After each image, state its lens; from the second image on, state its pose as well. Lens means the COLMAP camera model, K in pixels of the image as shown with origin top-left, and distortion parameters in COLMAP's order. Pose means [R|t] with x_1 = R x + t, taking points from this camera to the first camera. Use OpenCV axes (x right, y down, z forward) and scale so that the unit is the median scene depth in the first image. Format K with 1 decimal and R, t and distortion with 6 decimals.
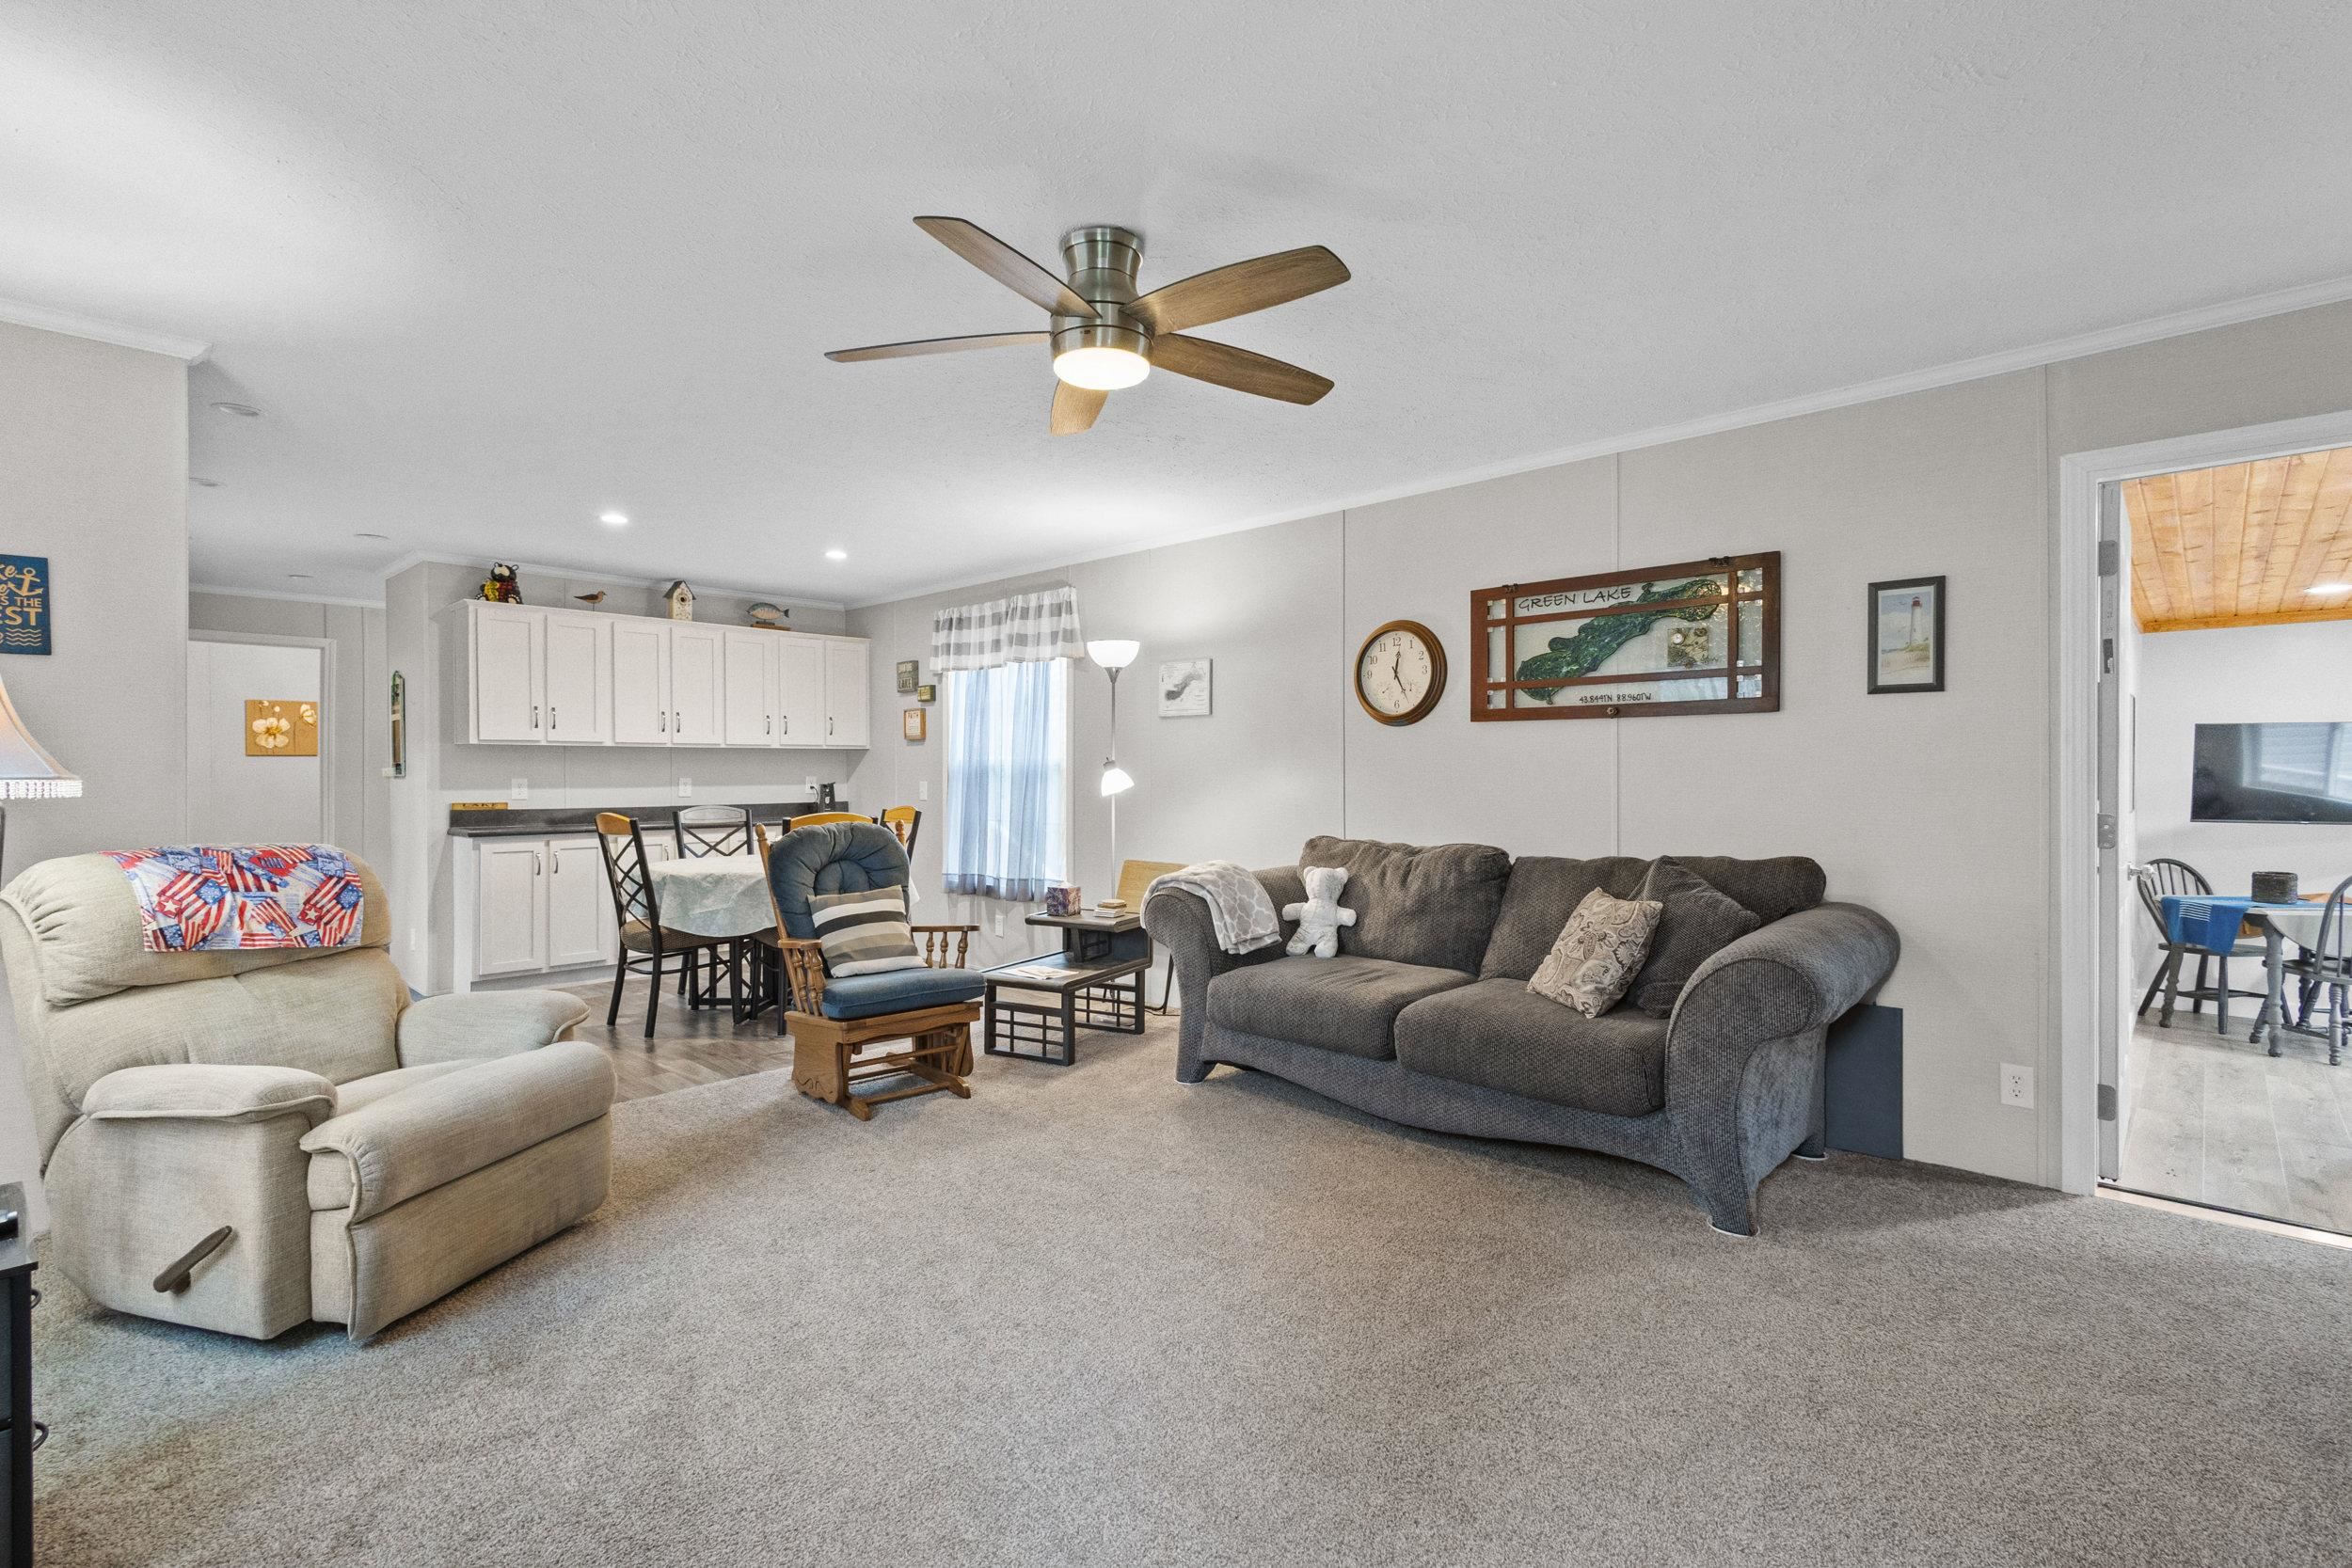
lens RADIAL K [[1074.3, 0, 1175.2], [0, 1074.3, 783.9], [0, 0, 1]] dist [0.004347, -0.000672]
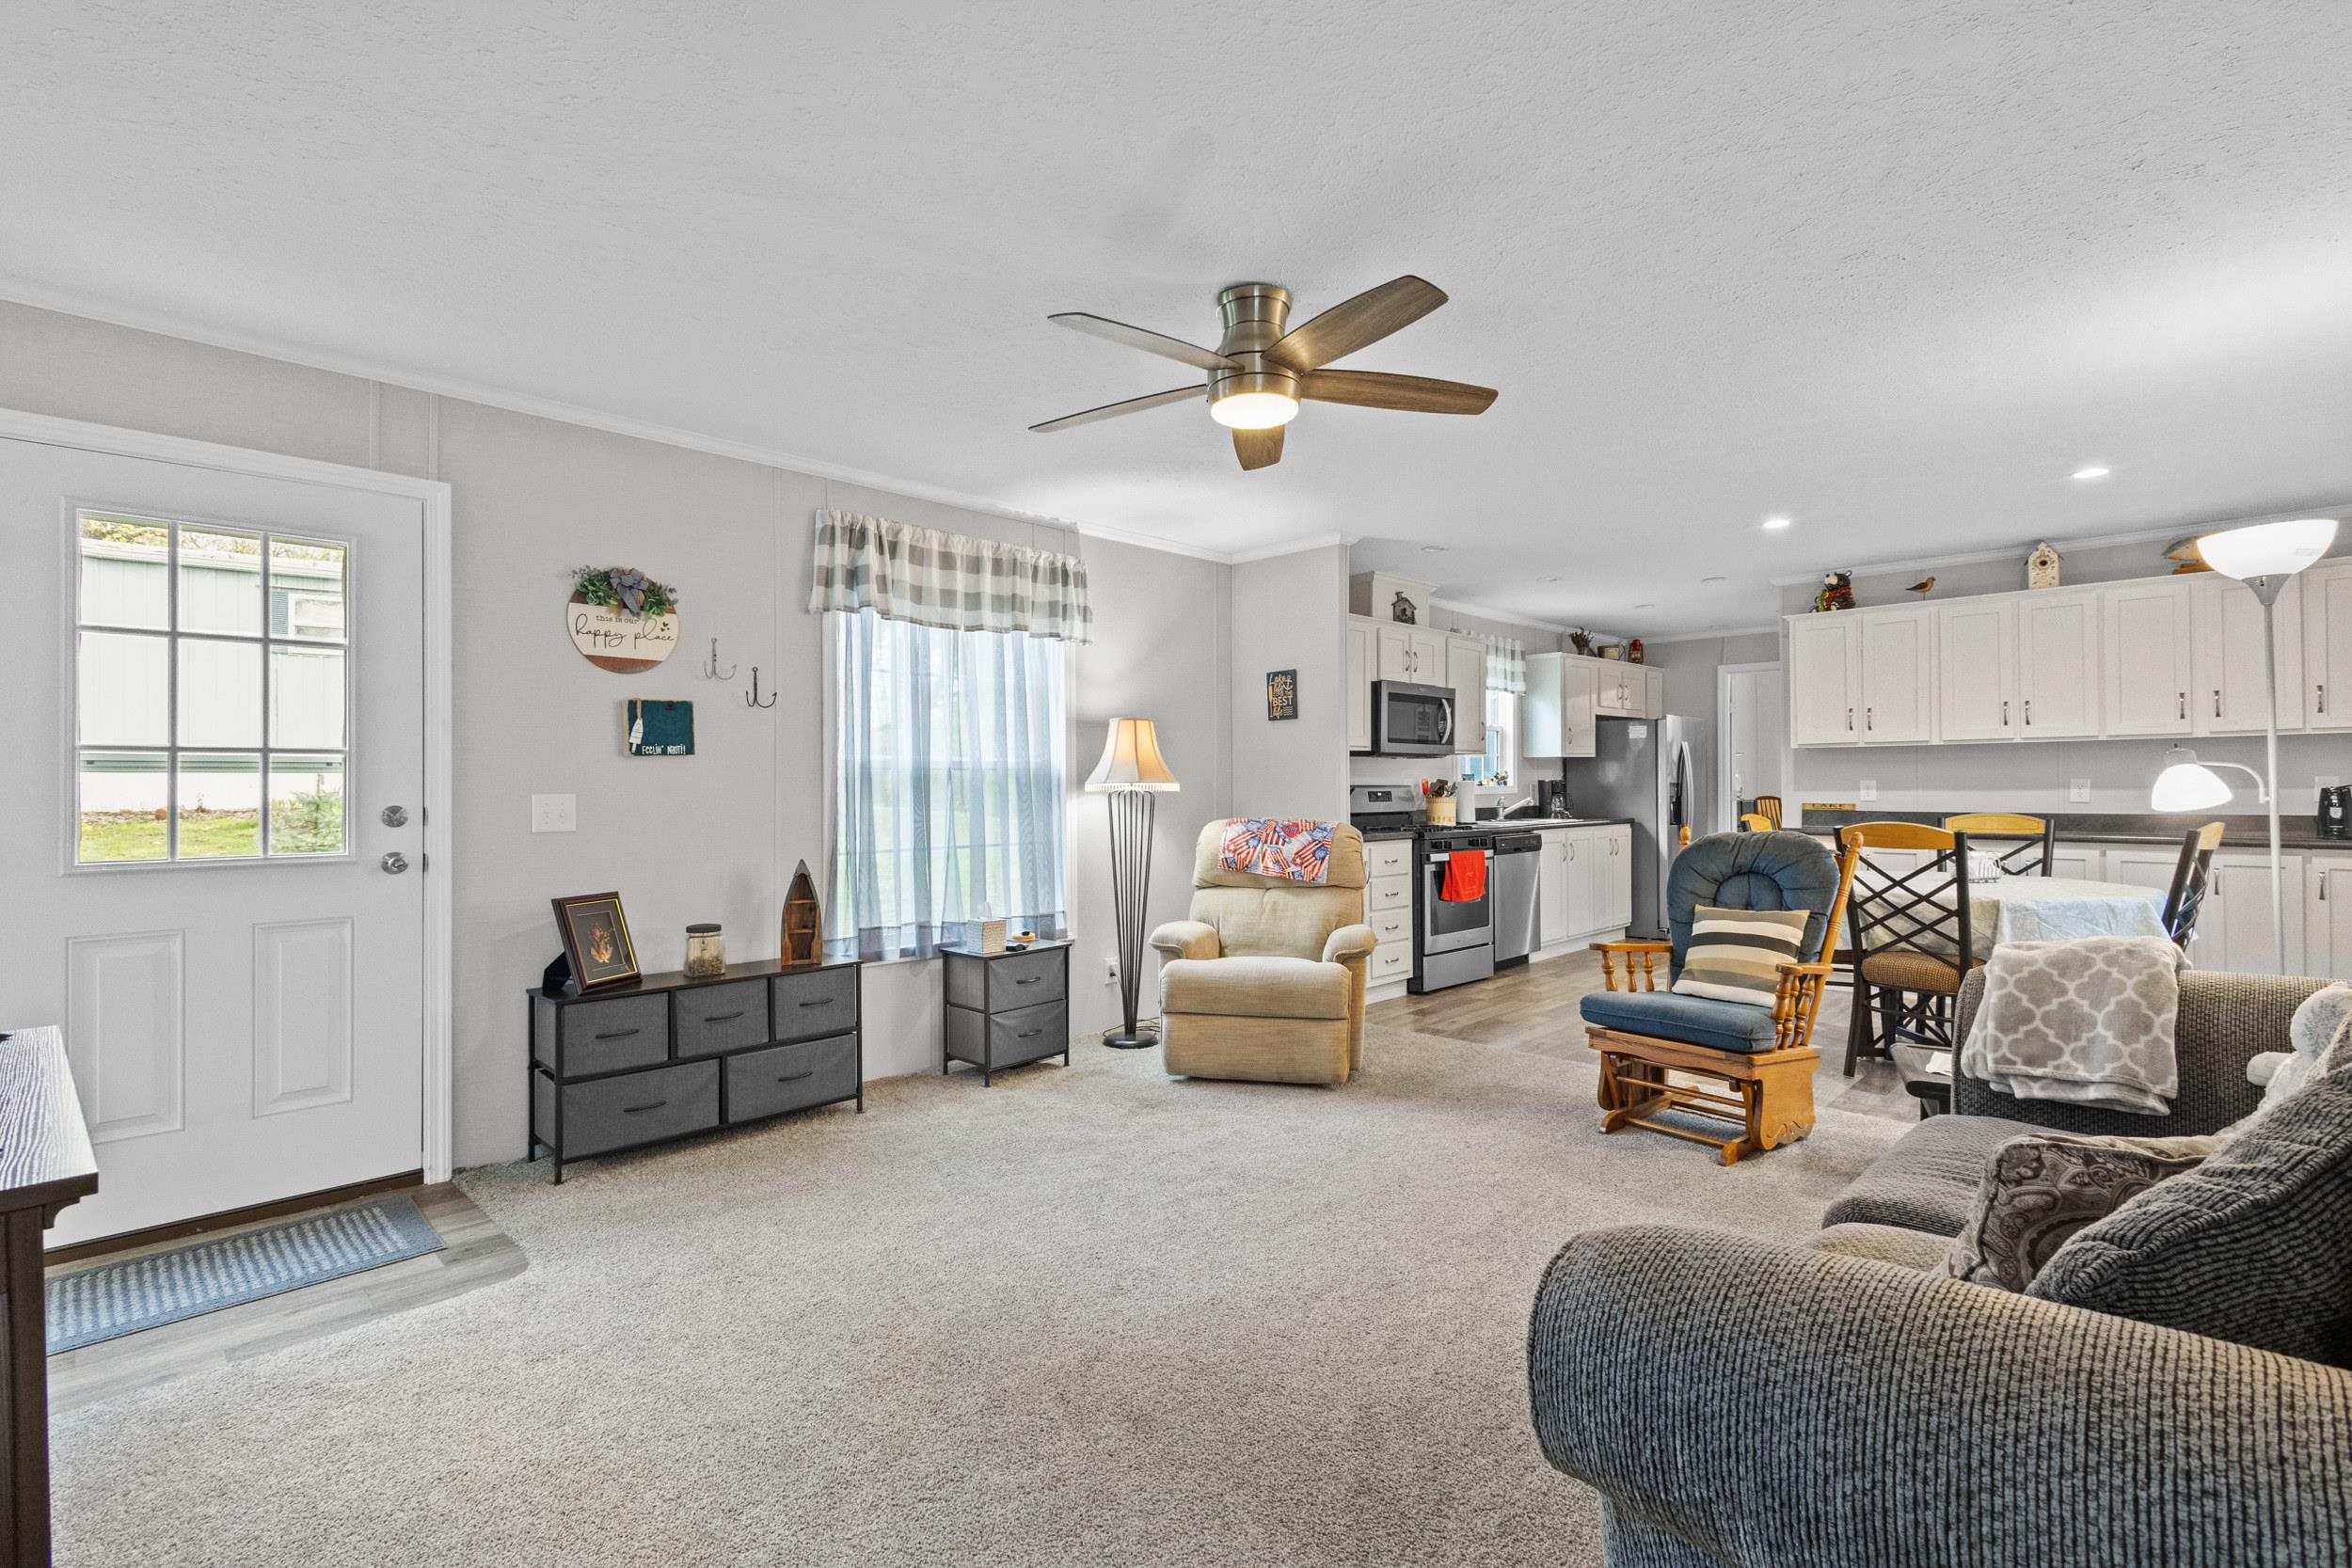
lens RADIAL K [[1074.3, 0, 1169.0], [0, 1074.3, 784.2], [0, 0, 1]] dist [0.004347, -0.000672]
pose [[-0.031856, 0.002542, -0.999489, 0.625408], [-0.002189, 0.999994, 0.002613, -0.004166], [0.999490, 0.002271, -0.031850, 0.572348]]
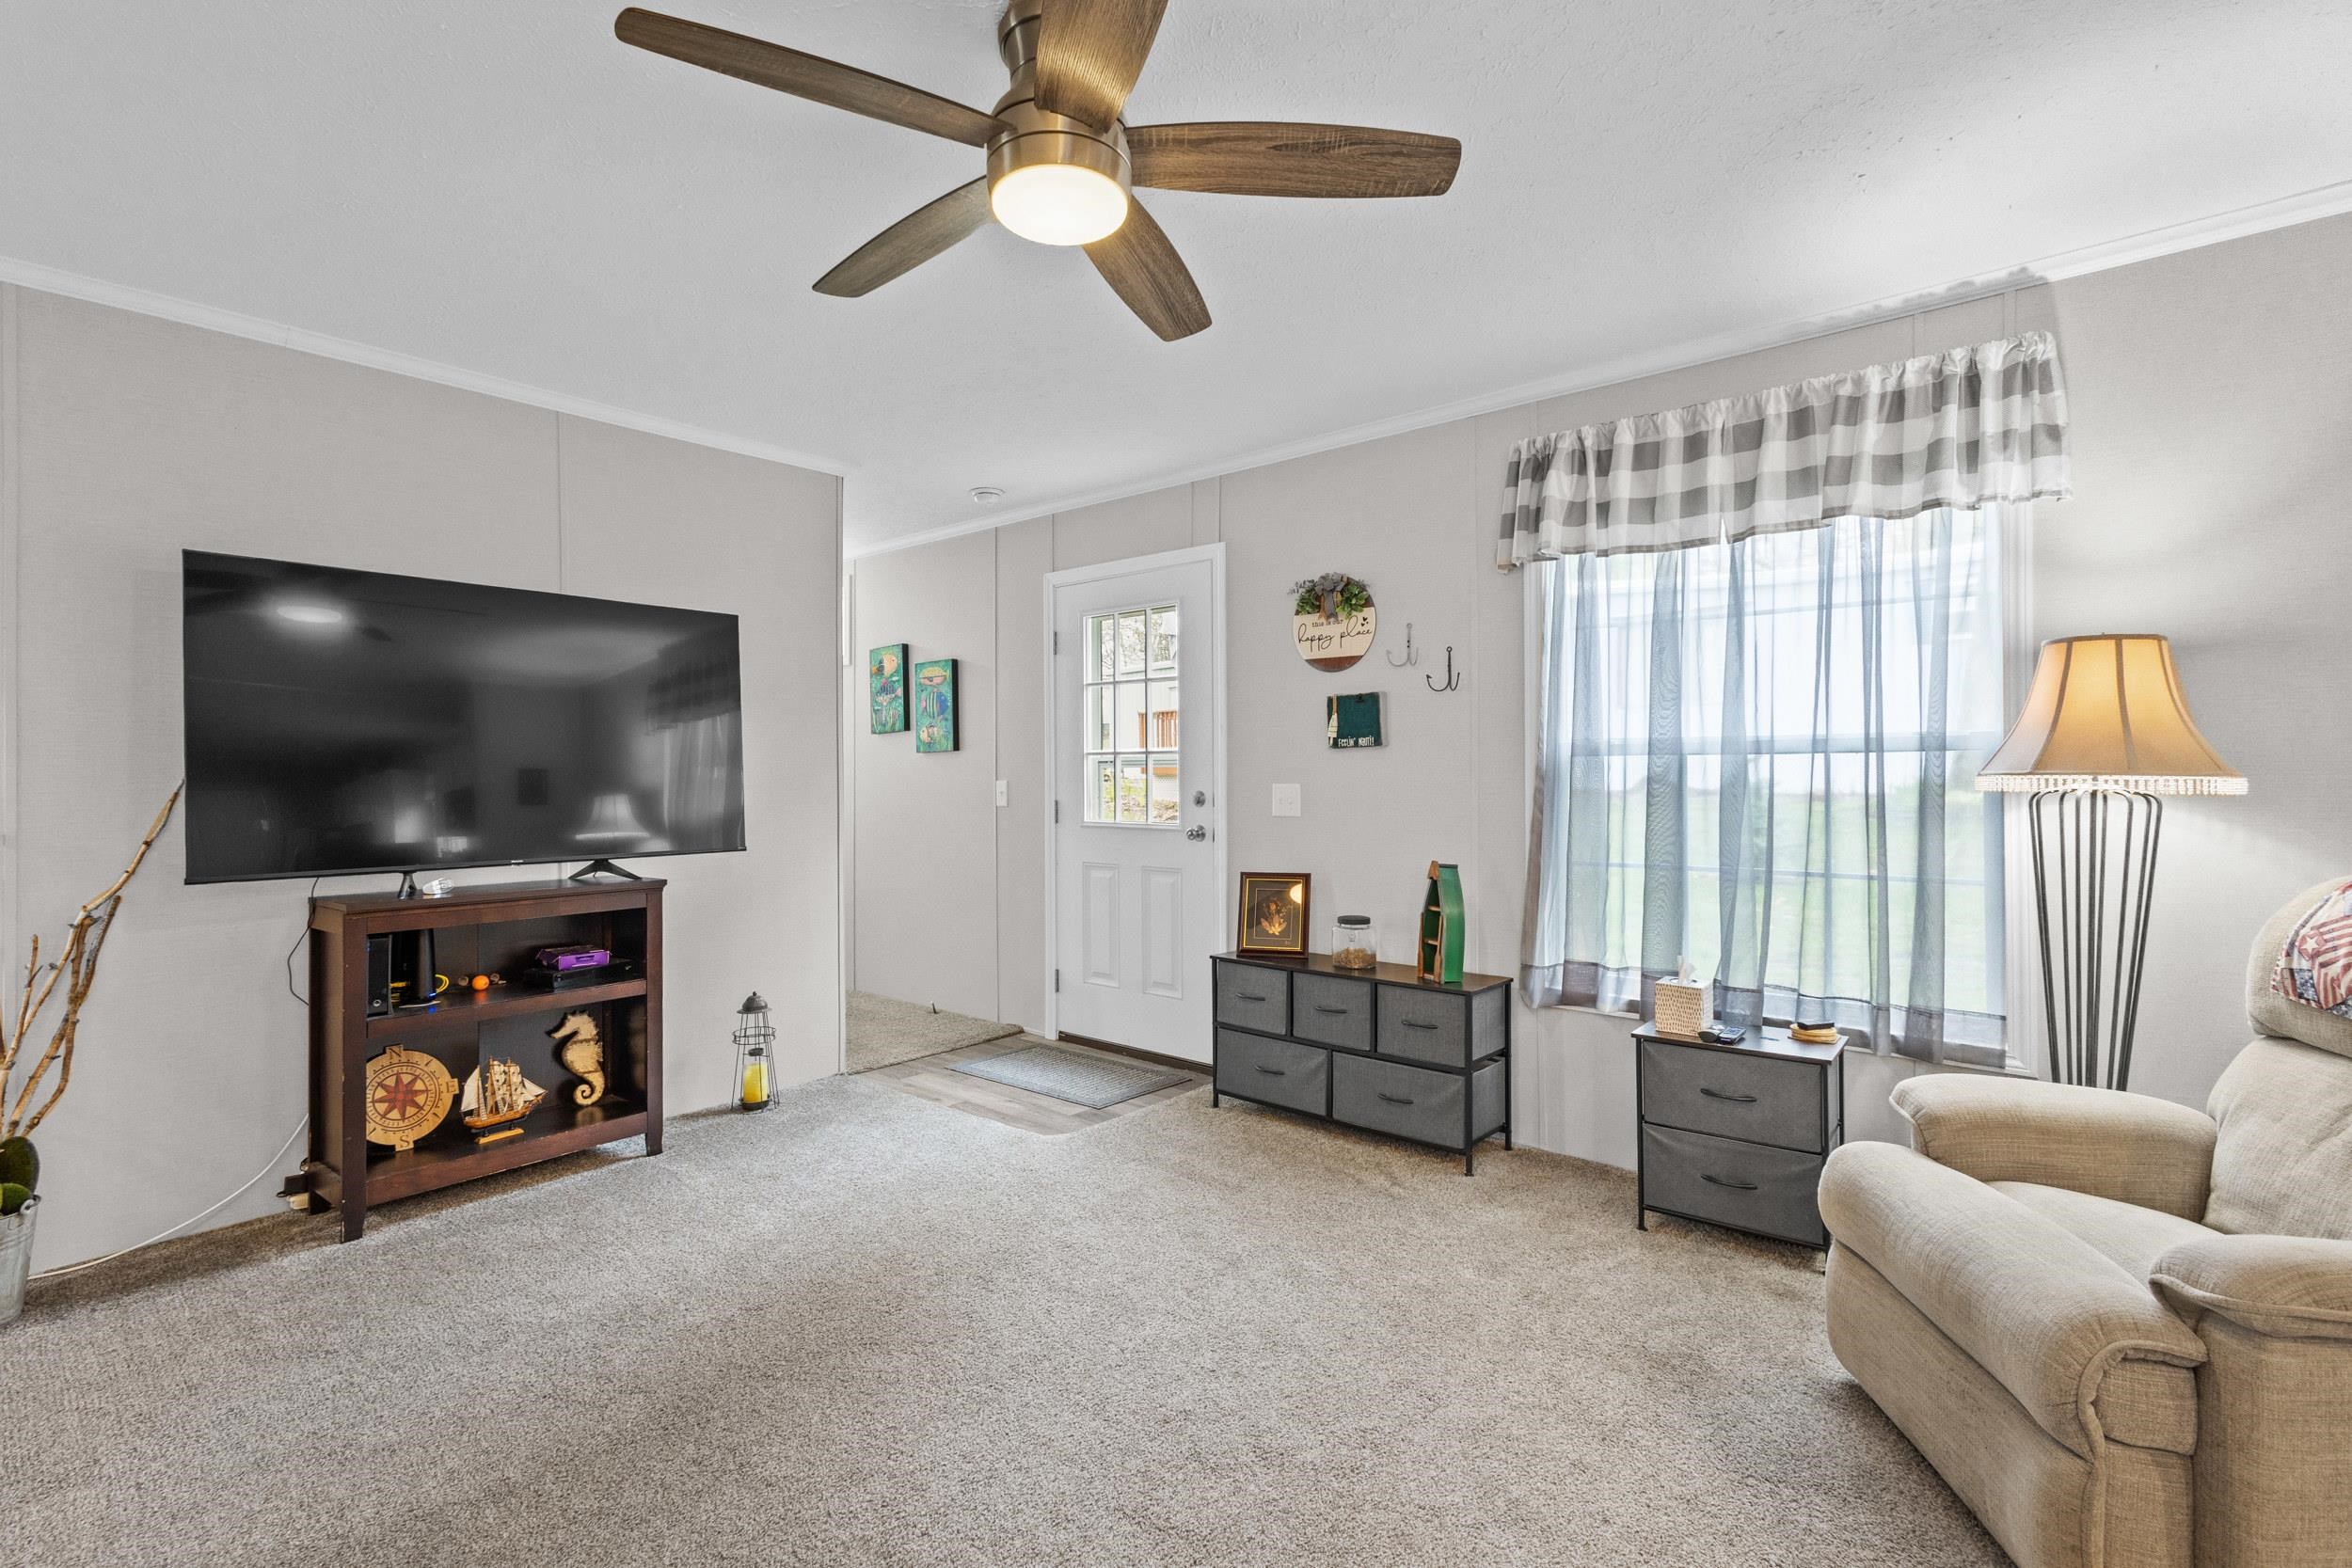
lens RADIAL K [[1074.3, 0, 1157.7], [0, 1074.3, 772.7], [0, 0, 1]] dist [0.004347, -0.000672]
pose [[-0.999411, 0.006764, -0.033640, -0.057150], [0.006559, 0.999959, 0.006184, -0.010025], [0.033680, 0.005960, -0.999415, 1.039557]]
